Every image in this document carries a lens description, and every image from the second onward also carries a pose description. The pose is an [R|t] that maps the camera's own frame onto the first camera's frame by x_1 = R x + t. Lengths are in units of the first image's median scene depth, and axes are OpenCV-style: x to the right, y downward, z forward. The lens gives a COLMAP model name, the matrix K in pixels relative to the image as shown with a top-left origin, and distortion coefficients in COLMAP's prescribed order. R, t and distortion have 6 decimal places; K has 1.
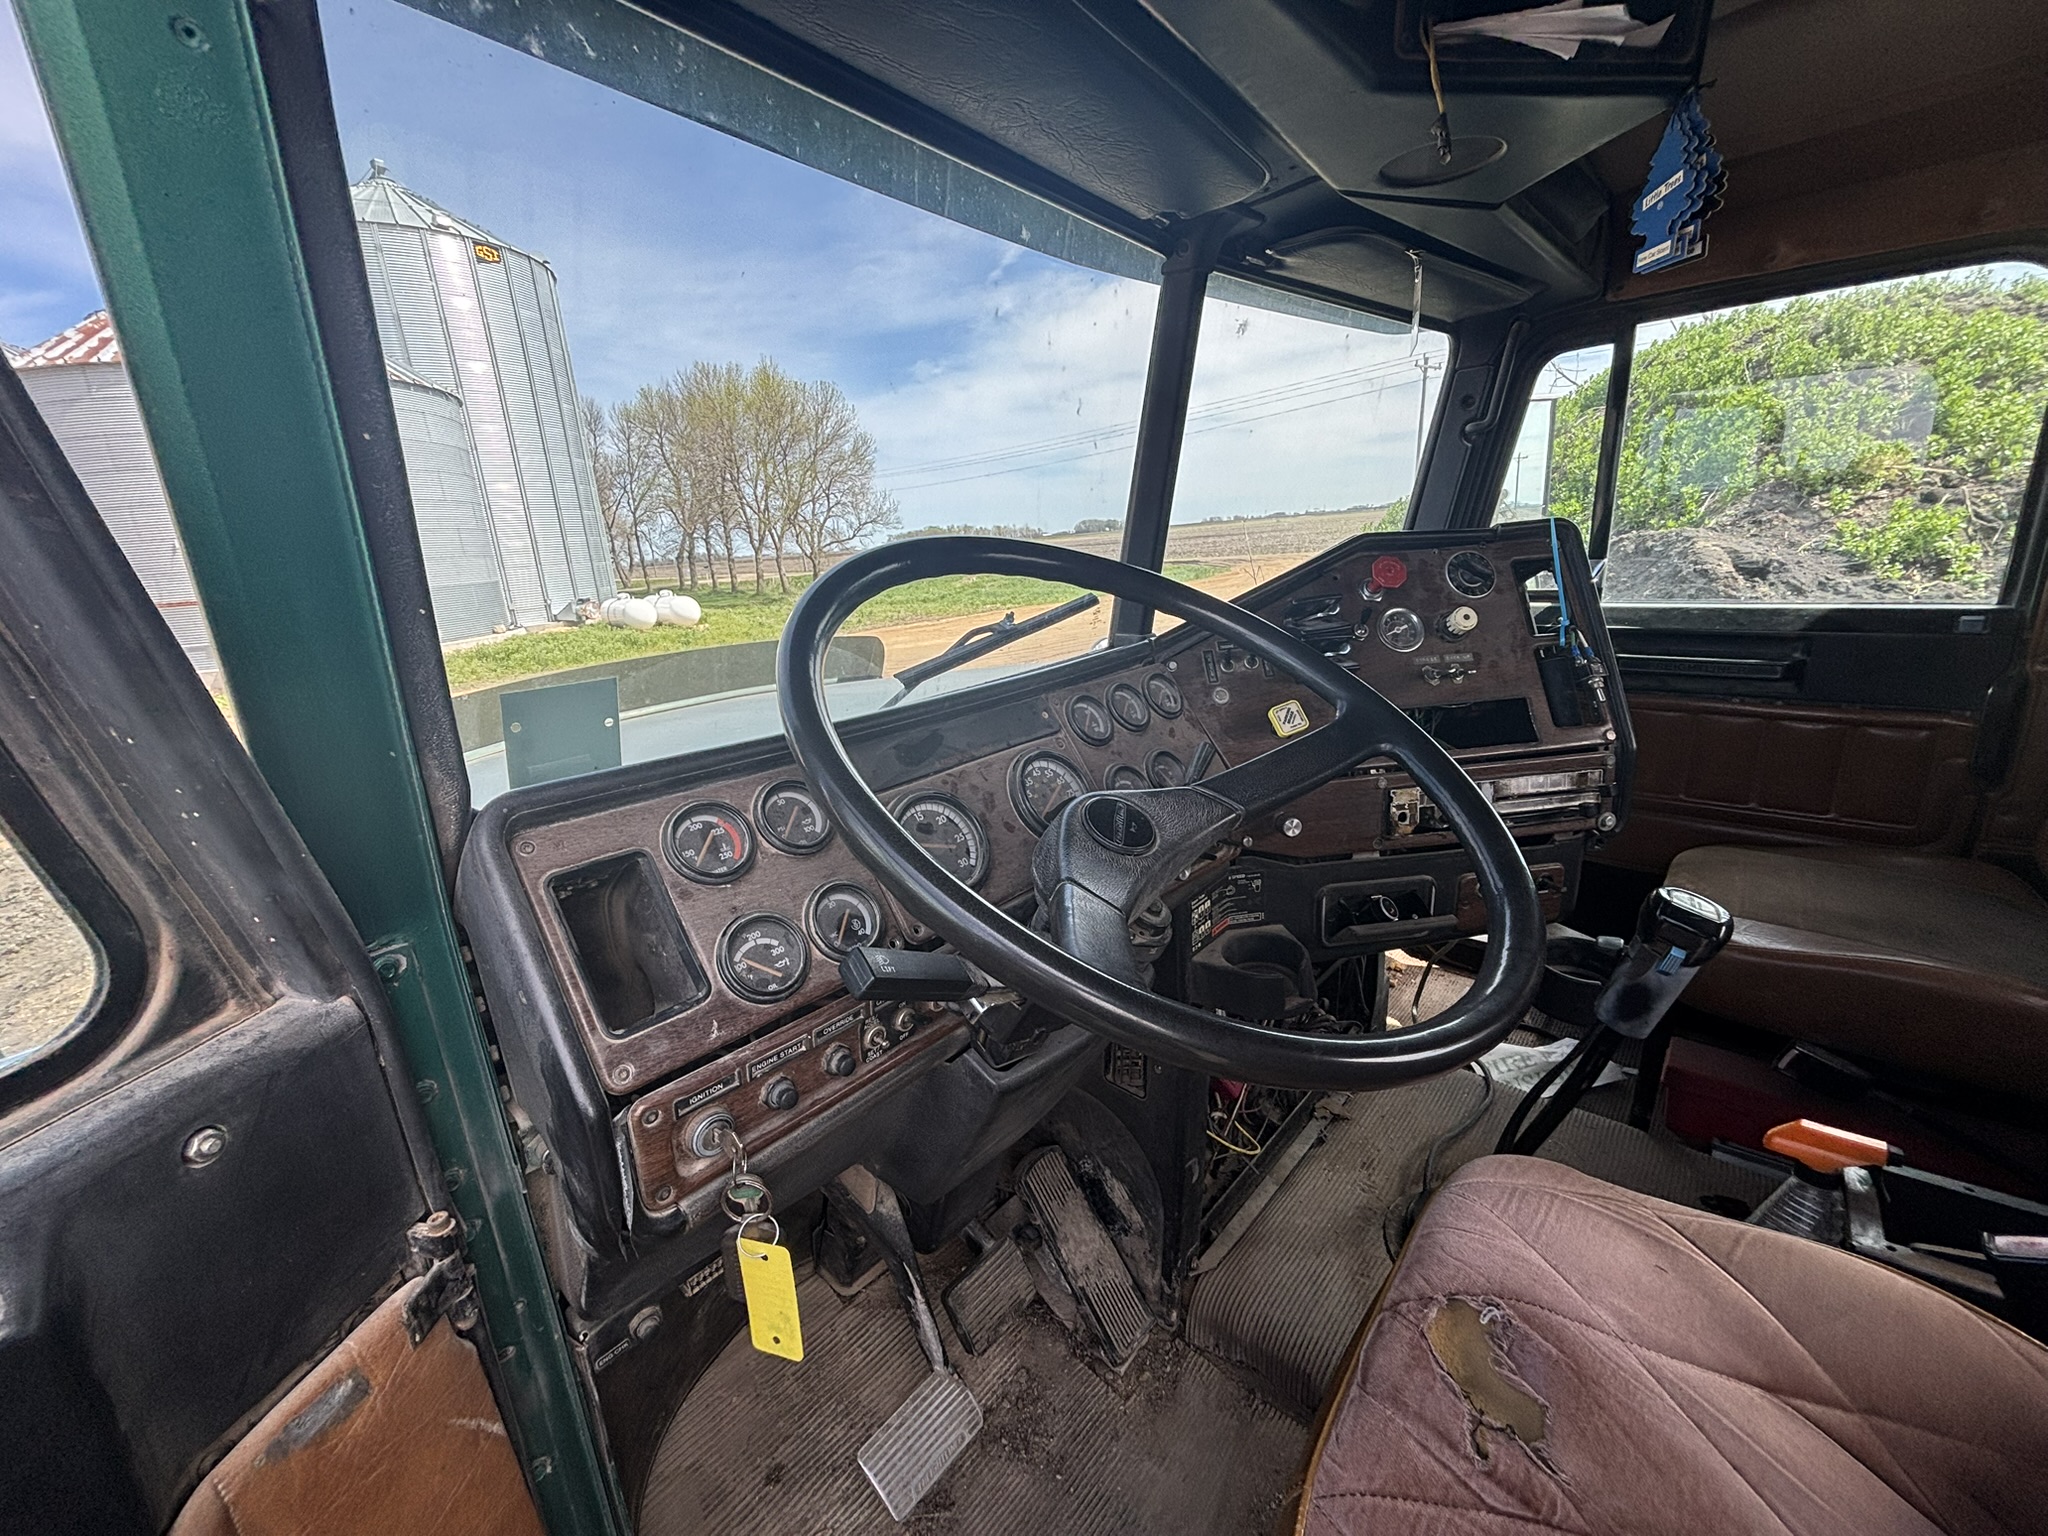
lens RADIAL K [[826.3, 0, 1024.0], [0, 826.3, 768.0], [0, 0, 1]] dist [-0.002001, 0.000425]
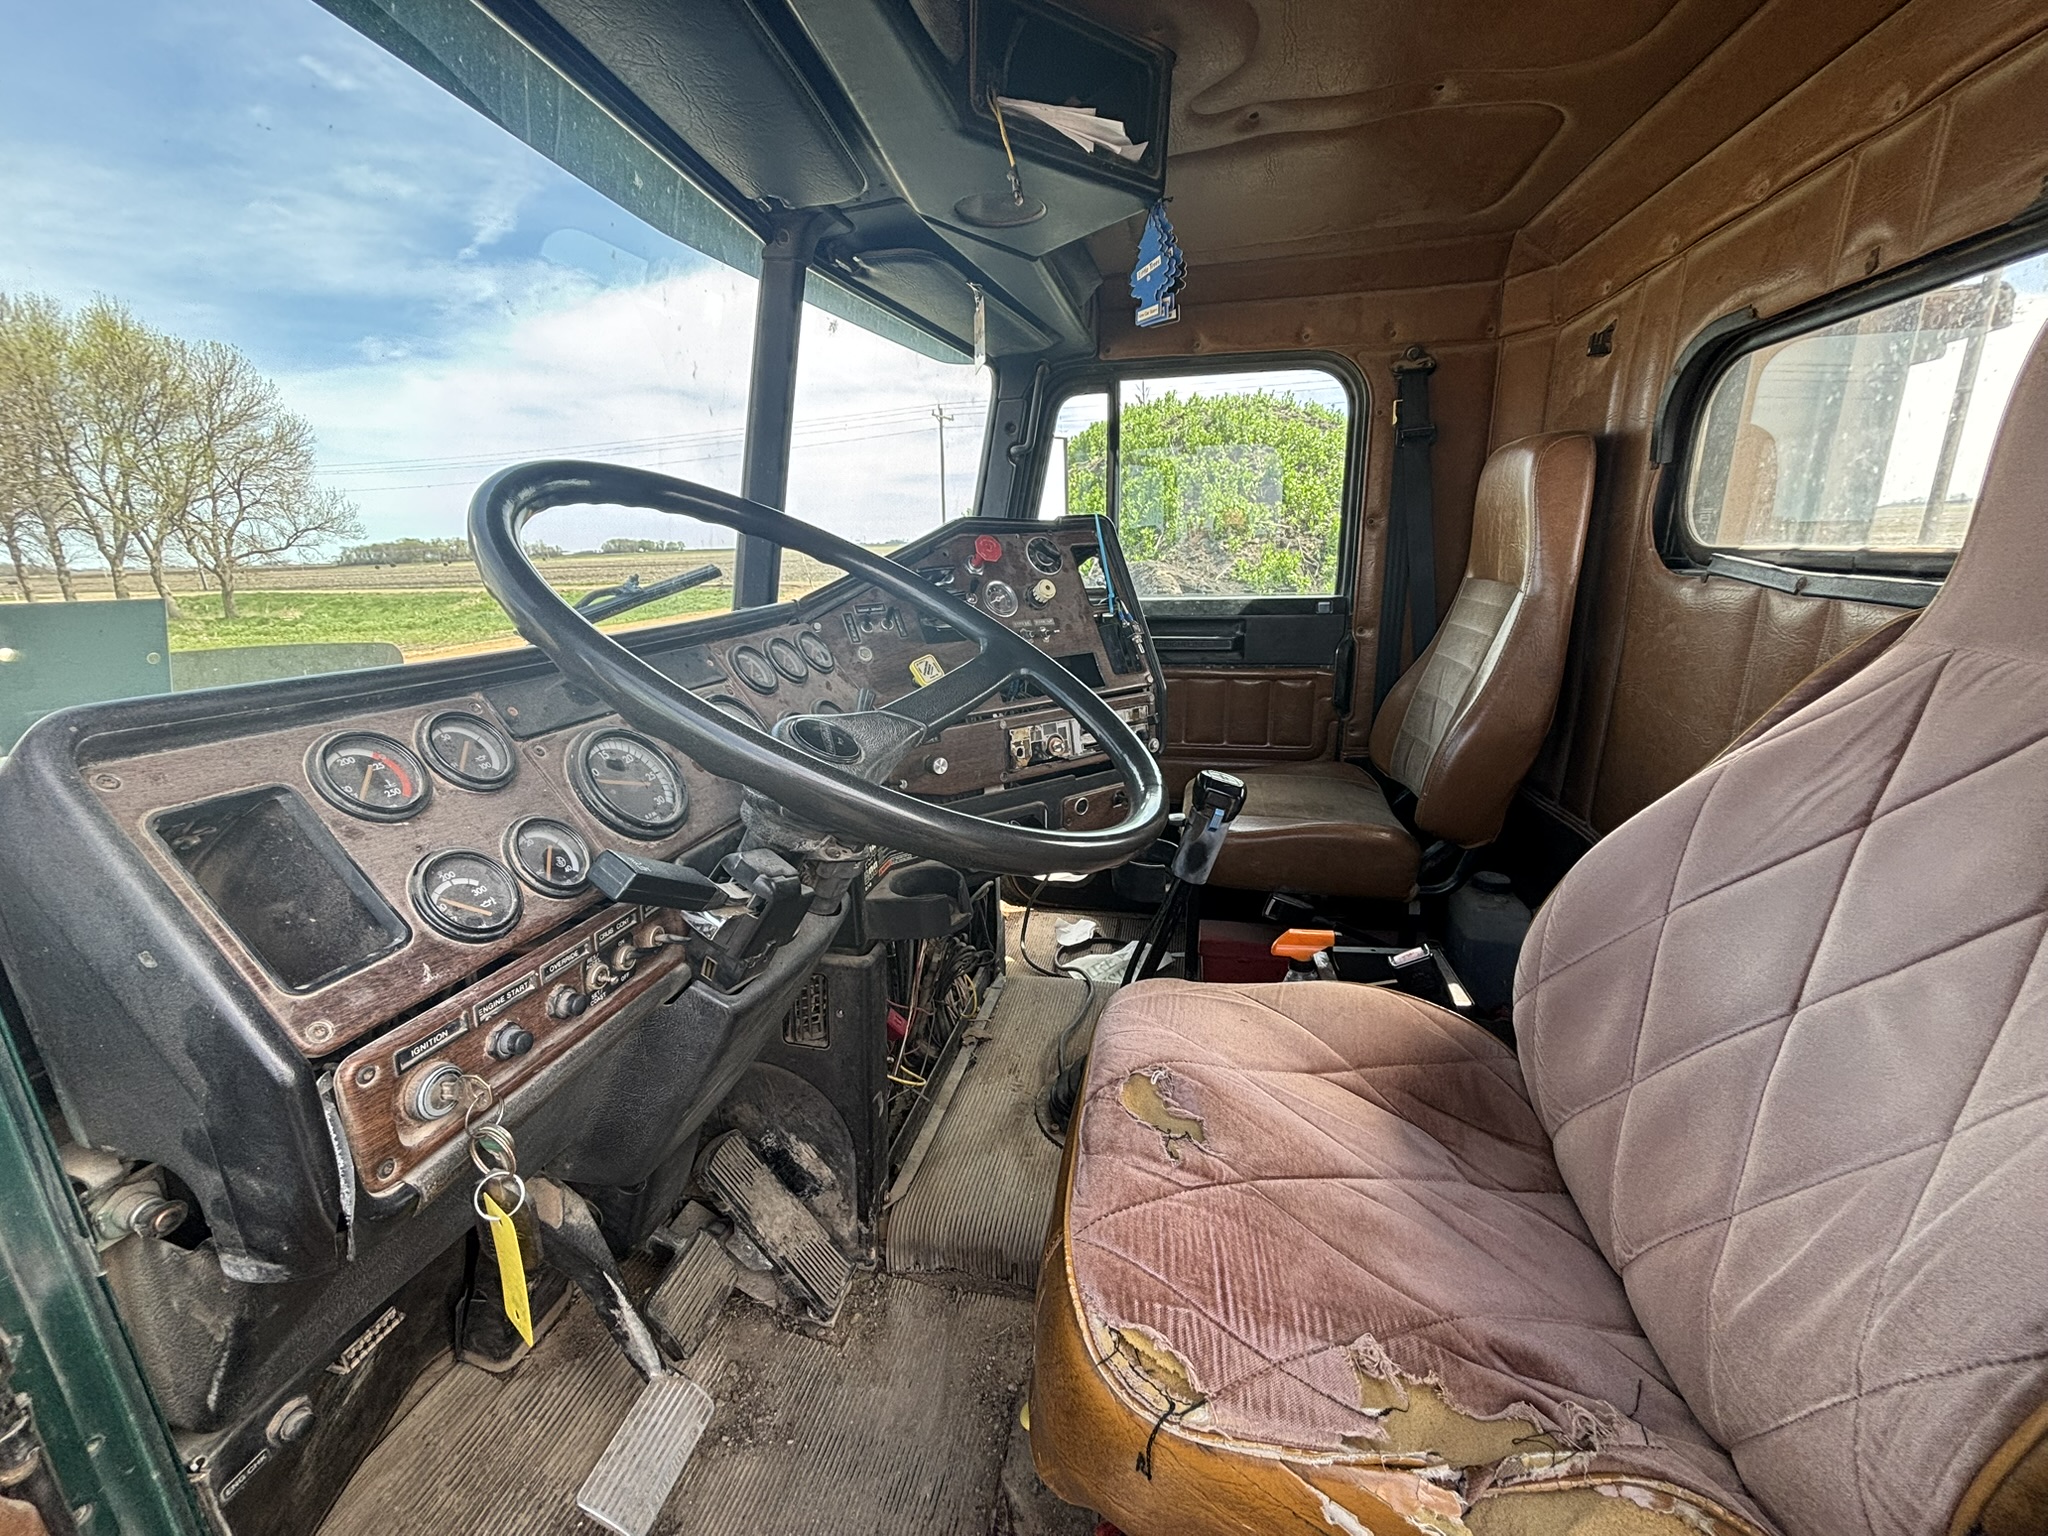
lens RADIAL K [[820.0, 0, 1024.0], [0, 820.0, 768.0], [0, 0, 1]] dist [0.011457, -0.005970]
pose [[0.867216, -0.089607, 0.489802, -0.127210], [0.105163, 0.994446, -0.004266, 0.092950], [-0.486700, 0.055208, 0.871823, -0.038917]]
